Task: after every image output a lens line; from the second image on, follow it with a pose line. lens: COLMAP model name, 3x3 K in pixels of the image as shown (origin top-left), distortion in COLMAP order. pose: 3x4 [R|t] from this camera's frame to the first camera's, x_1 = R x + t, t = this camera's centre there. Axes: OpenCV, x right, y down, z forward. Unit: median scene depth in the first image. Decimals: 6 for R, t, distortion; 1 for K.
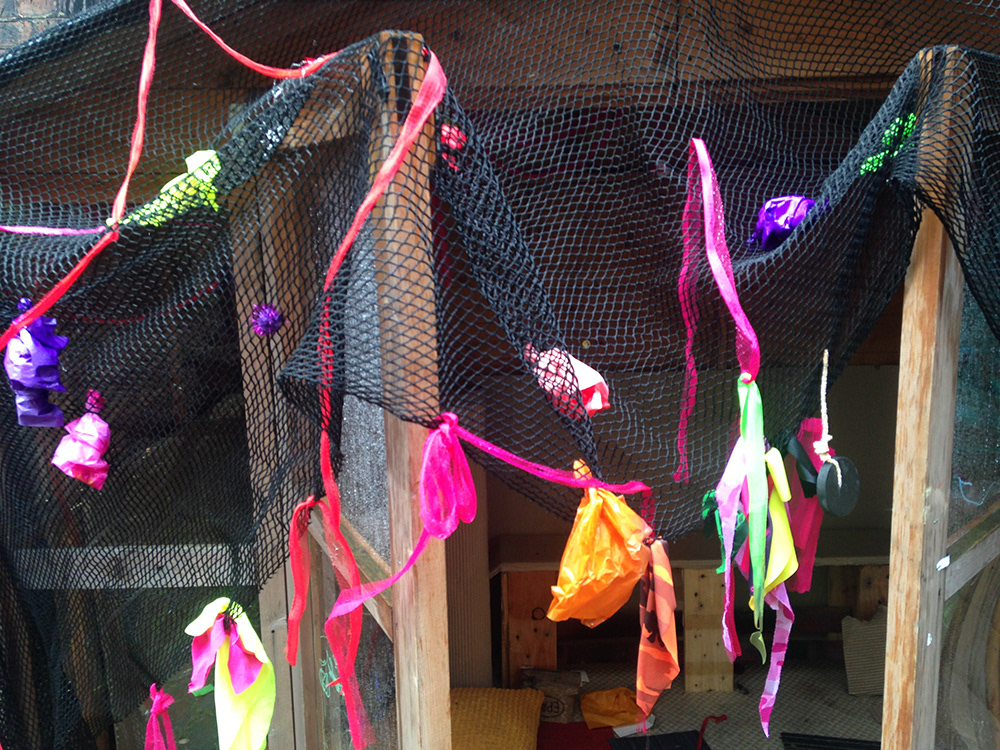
lens RADIAL K [[966.1, 0, 500.0], [0, 966.1, 375.0], [0, 0, 1]] dist [0.117353, -0.019711]
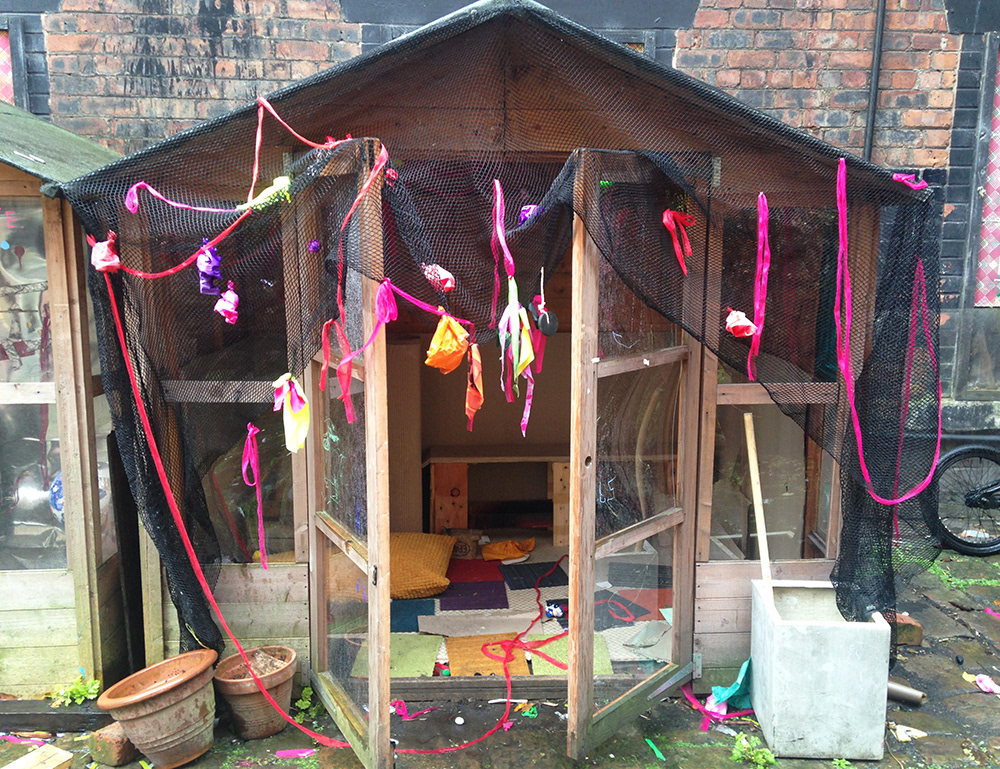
lens RADIAL K [[963.2, 0, 532.4], [0, 963.2, 385.8], [0, 0, 1]] dist [0.133430, -0.231455]
pose [[0.996886, 0.016745, 0.077055, 0.122178], [-0.015898, 0.999806, -0.011592, 0.300390], [-0.077234, 0.010331, 0.996959, -1.419509]]
